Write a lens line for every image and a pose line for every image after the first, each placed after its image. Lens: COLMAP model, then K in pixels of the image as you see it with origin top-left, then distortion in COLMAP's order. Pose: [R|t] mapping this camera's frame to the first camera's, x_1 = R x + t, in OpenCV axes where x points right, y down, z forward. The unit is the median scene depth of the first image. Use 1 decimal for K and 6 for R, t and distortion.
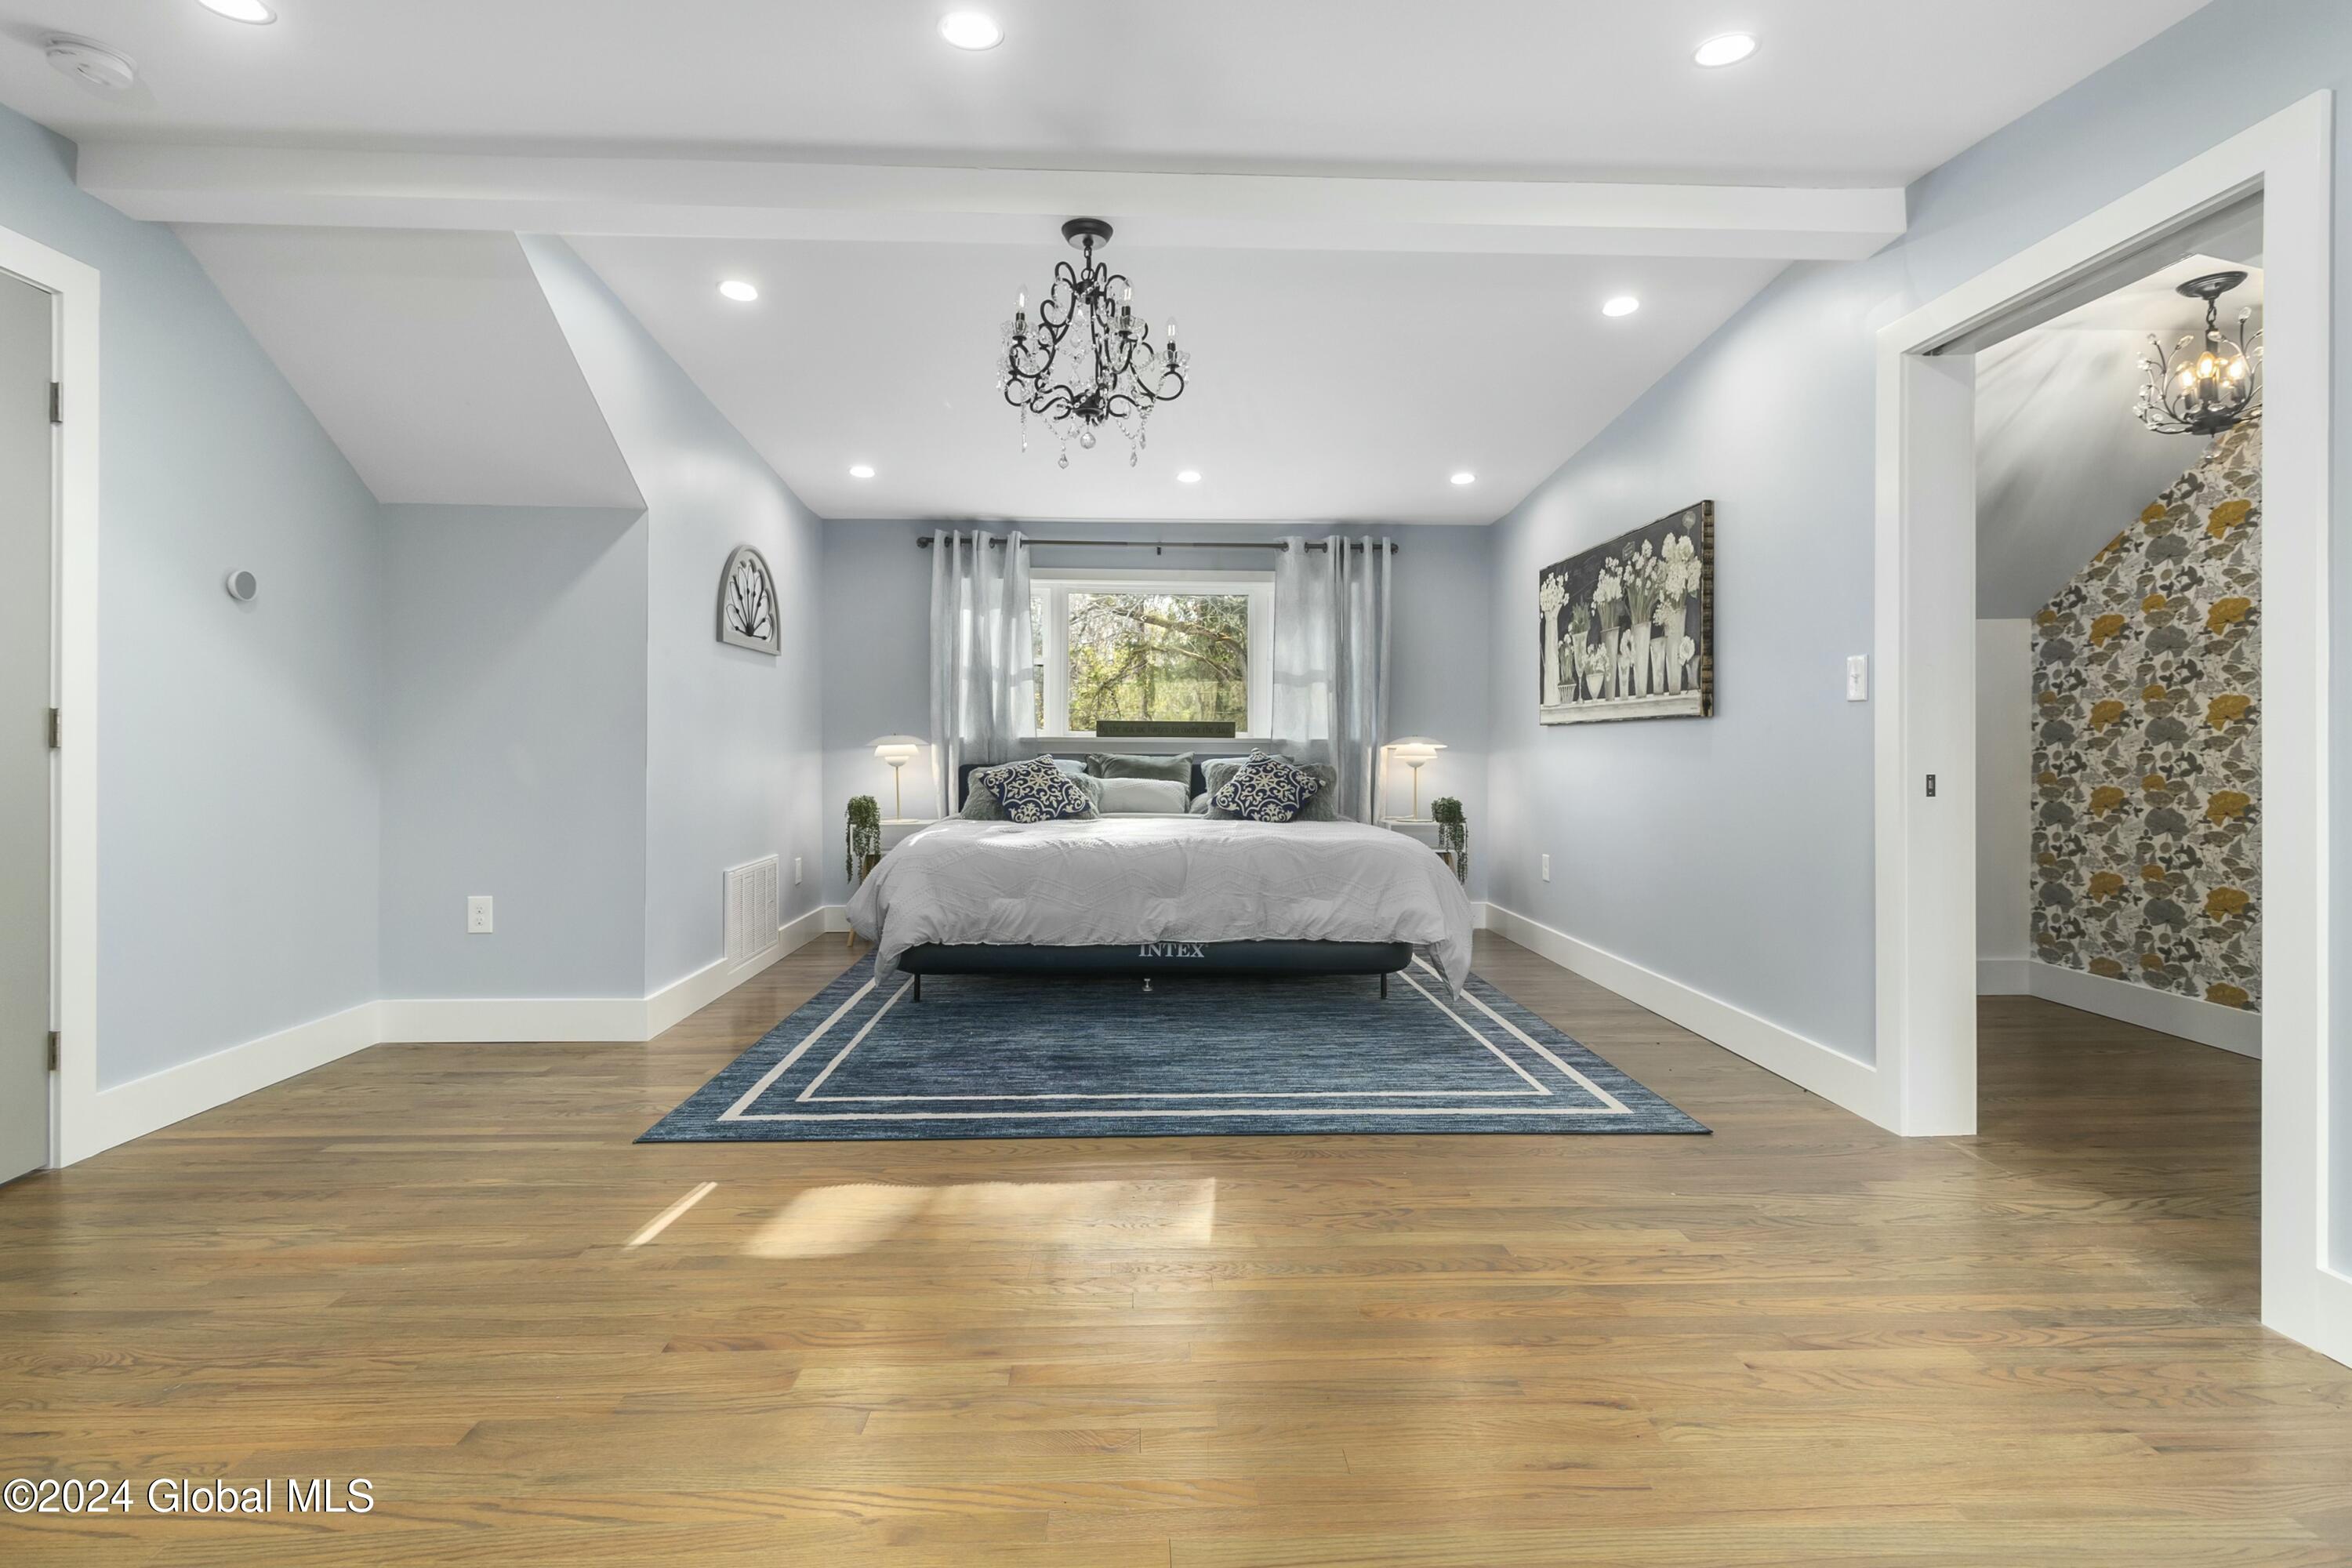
lens RADIAL K [[1116.4, 0, 1241.3], [0, 1116.4, 749.4], [0, 0, 1]] dist [-0.000734, 0.000516]
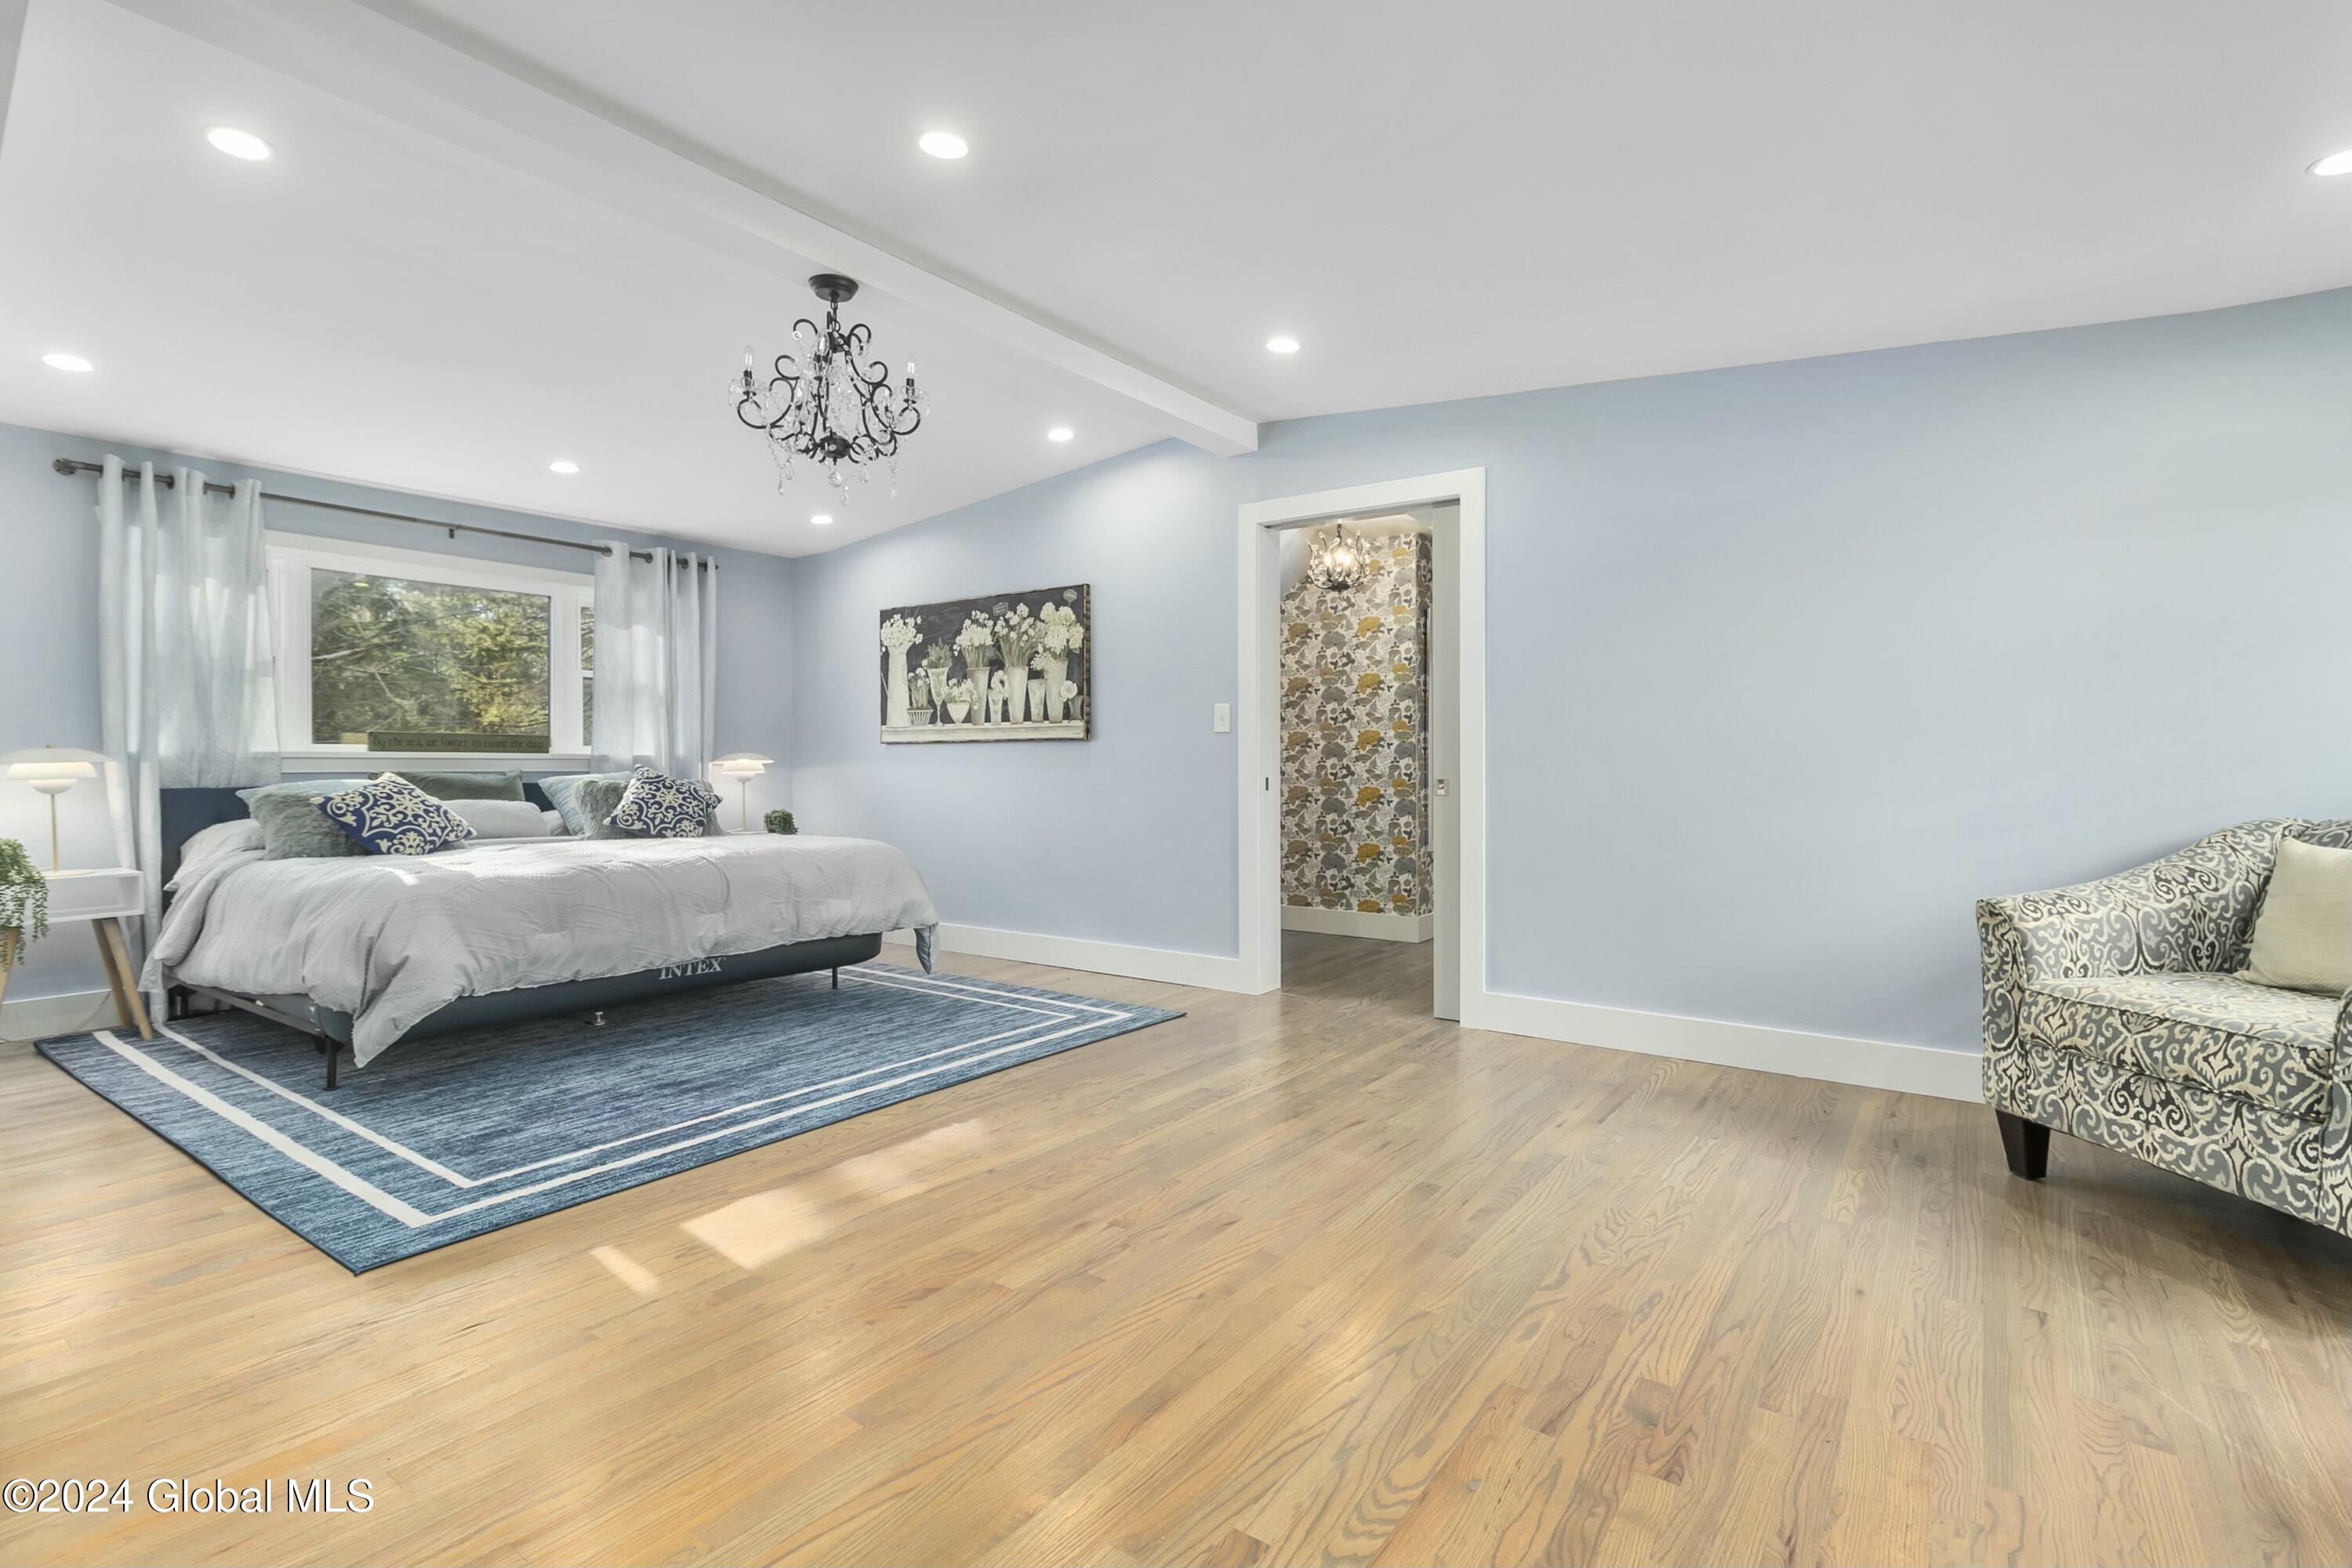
lens RADIAL K [[1116.4, 0, 1182.0], [0, 1116.4, 770.0], [0, 0, 1]] dist [-0.000734, 0.000516]
pose [[0.612630, -0.008121, 0.790328, -0.587603], [0.005206, 0.999967, 0.006239, 0.000416], [-0.790353, 0.000293, 0.612652, 0.052794]]
